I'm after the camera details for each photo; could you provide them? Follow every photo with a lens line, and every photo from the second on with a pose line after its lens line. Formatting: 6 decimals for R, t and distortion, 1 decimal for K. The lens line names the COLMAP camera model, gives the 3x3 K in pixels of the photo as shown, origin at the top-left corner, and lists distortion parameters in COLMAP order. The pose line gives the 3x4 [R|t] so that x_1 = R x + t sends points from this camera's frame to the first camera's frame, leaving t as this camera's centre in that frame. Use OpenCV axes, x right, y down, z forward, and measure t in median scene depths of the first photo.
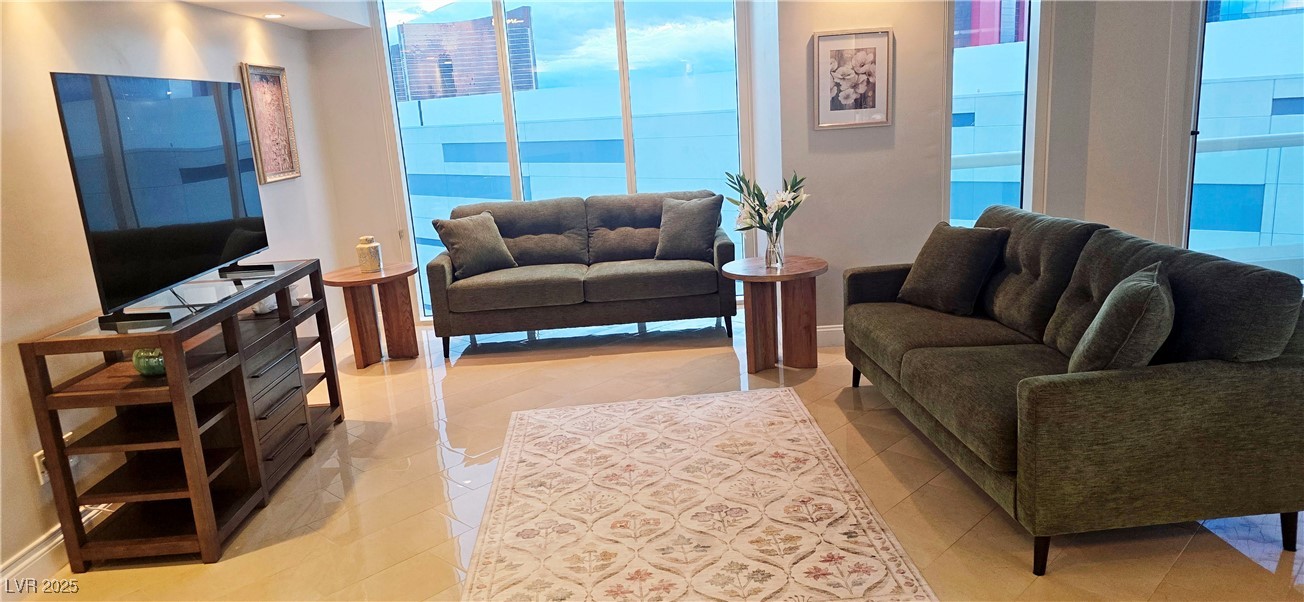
lens RADIAL K [[871.2, 0, 656.4], [0, 871.2, 310.5], [0, 0, 1]] dist [0.042100, -0.006388]
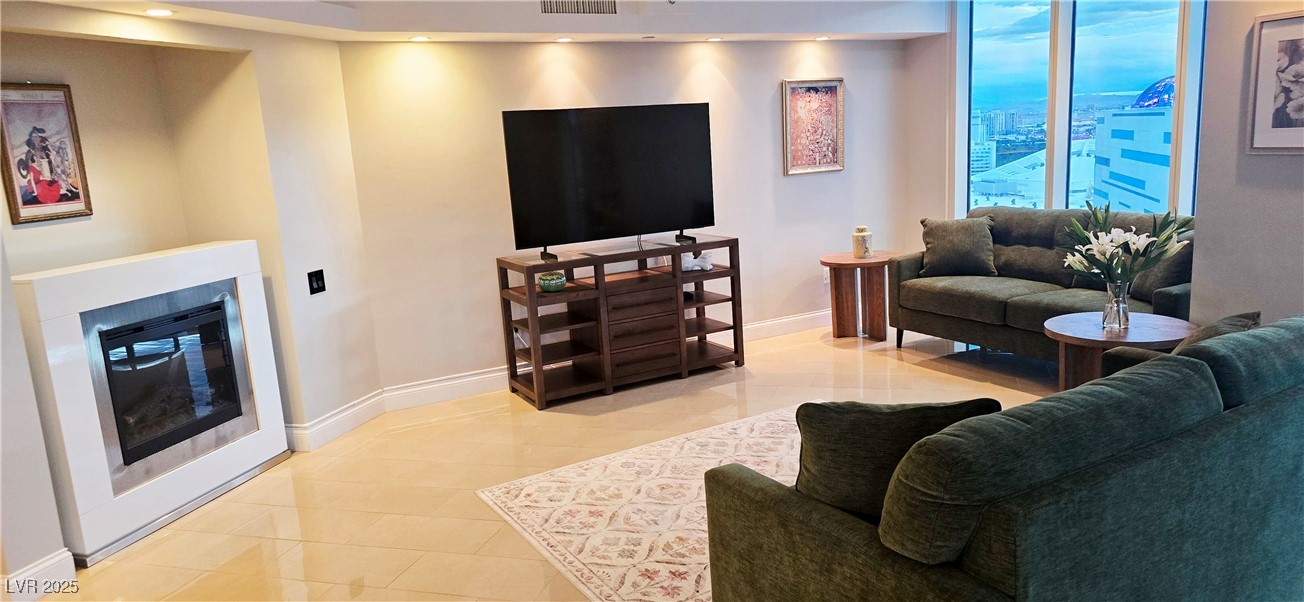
lens RADIAL K [[871.2, 0, 655.3], [0, 871.2, 297.9], [0, 0, 1]] dist [0.042100, -0.006388]
pose [[0.452373, 0.196602, -0.869889, 0.622184], [-0.170767, 0.976446, 0.131880, -0.108673], [0.875327, 0.088889, 0.475291, 0.257905]]
